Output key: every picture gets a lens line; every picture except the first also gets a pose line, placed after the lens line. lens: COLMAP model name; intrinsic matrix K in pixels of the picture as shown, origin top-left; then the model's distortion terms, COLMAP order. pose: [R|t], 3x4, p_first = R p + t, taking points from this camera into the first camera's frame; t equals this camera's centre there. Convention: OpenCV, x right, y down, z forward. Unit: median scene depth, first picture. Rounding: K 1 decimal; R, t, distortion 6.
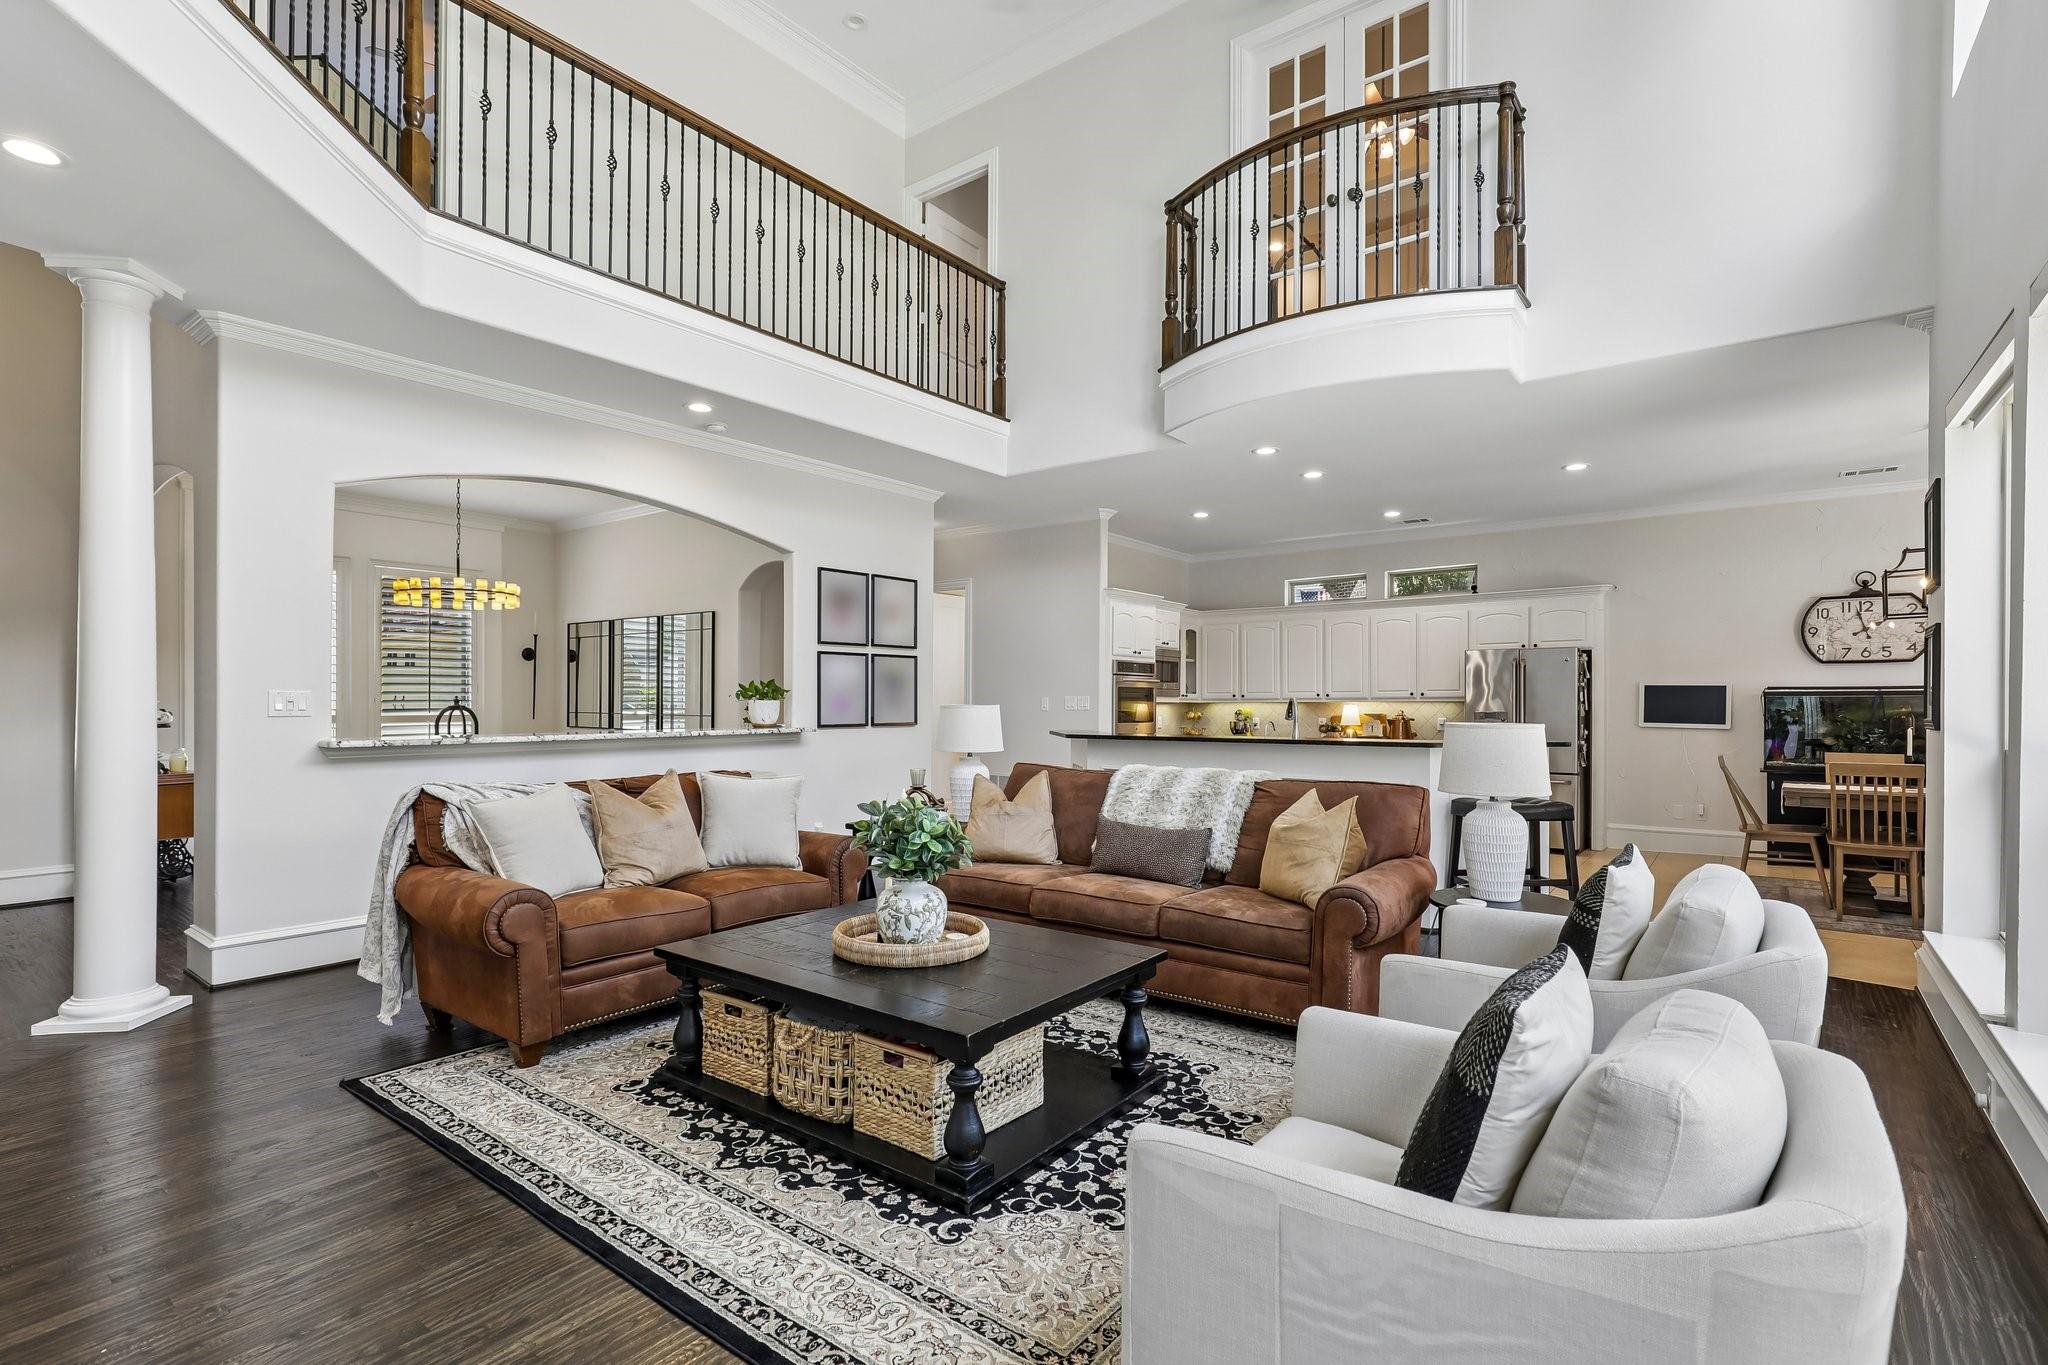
lens RADIAL K [[981.3, 0, 1018.9], [0, 981.3, 693.3], [0, 0, 1]] dist [-0.003066, -0.000523]
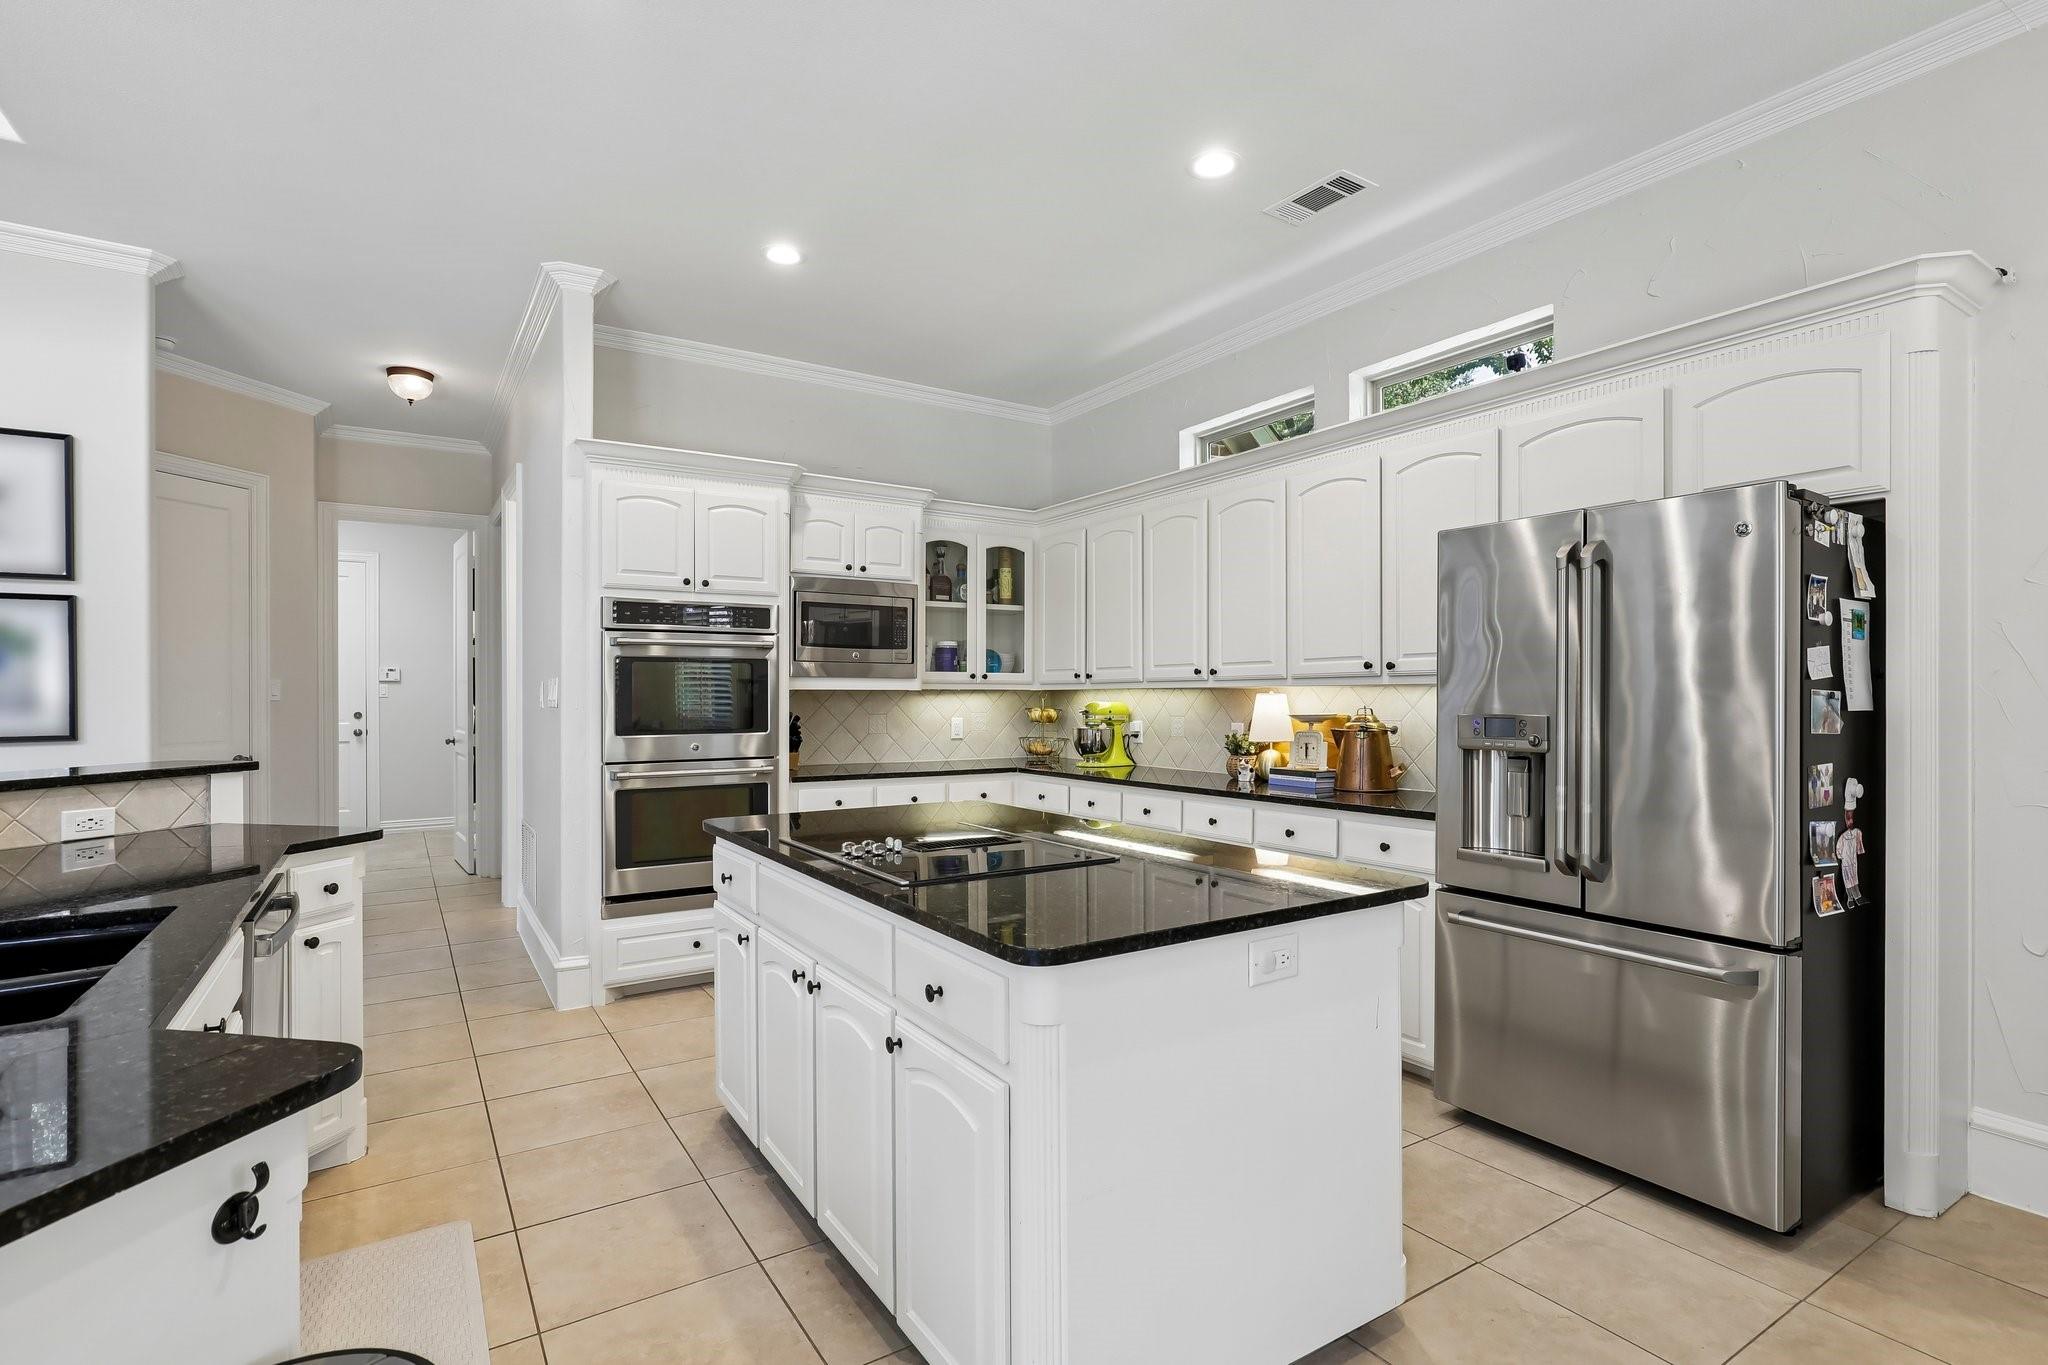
lens RADIAL K [[981.3, 0, 1024.1], [0, 981.3, 687.0], [0, 0, 1]] dist [-0.003066, -0.000523]
pose [[0.934053, -0.003810, -0.357114, 0.402830], [0.005092, 0.999984, 0.002651, 0.007095], [0.357098, -0.004294, 0.934057, 0.574998]]
